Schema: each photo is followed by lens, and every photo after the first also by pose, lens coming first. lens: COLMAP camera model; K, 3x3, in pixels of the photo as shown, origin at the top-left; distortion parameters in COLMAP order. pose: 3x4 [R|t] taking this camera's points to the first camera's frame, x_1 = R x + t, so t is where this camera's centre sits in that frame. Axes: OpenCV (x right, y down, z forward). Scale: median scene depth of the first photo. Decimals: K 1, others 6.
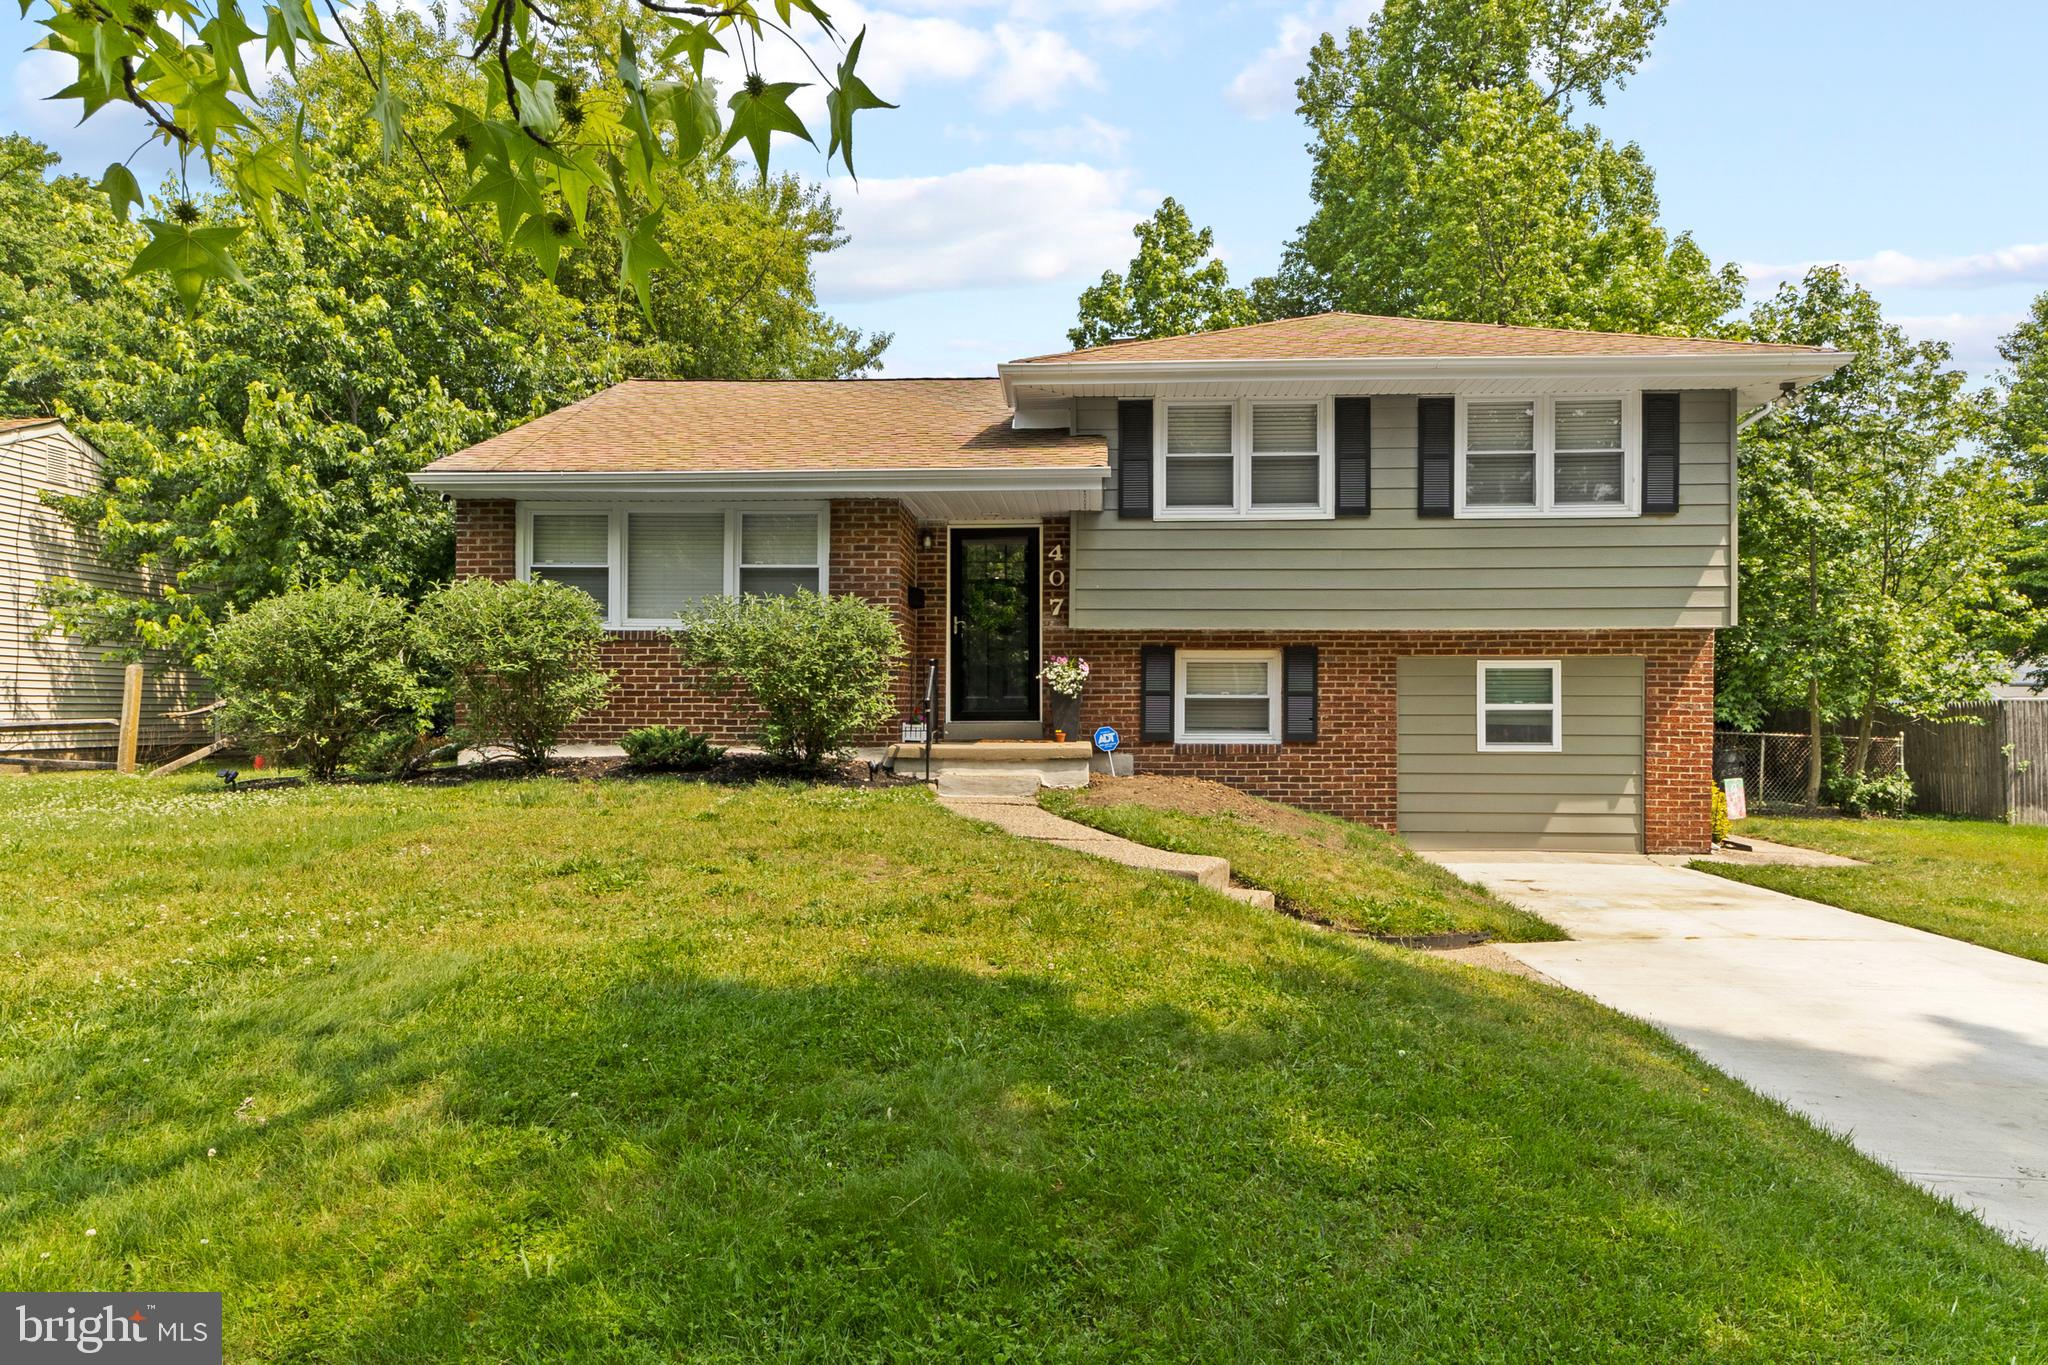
lens RADIAL K [[900.4, 0, 1024.0], [0, 900.4, 682.5], [0, 0, 1]] dist [0.000343, 0.000129]
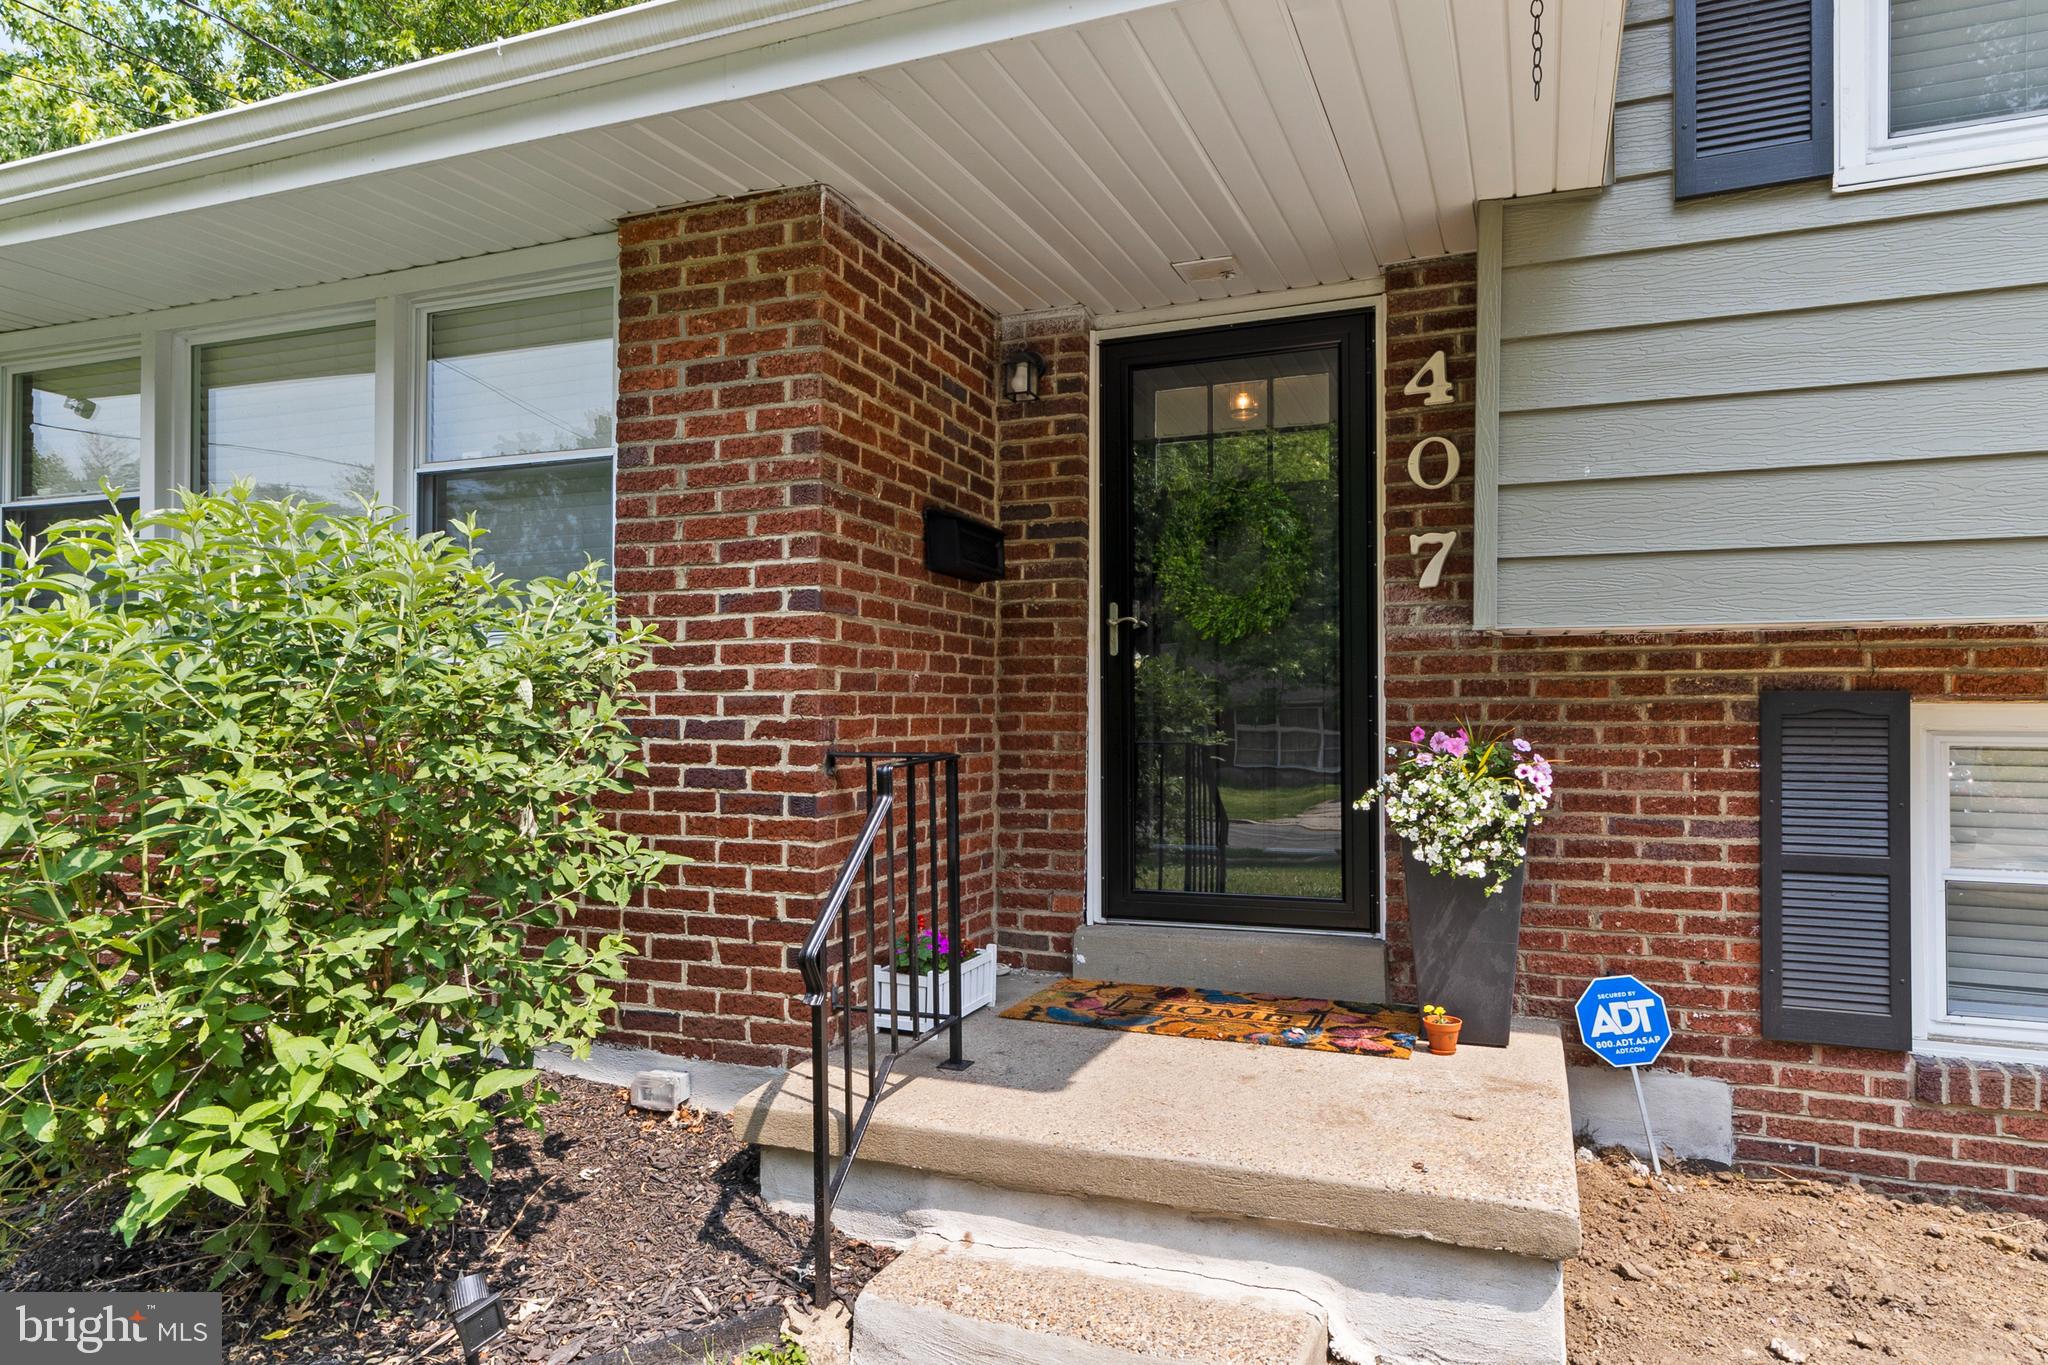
lens RADIAL K [[1237.2, 0, 1024.0], [0, 1237.2, 682.5], [0, 0, 1]] dist [0.018819, 0.000426]
pose [[0.948995, -0.007745, -0.315197, 0.039624], [0.002192, 0.999836, -0.017970, -0.038603], [0.315284, 0.016362, 0.948856, 0.605146]]
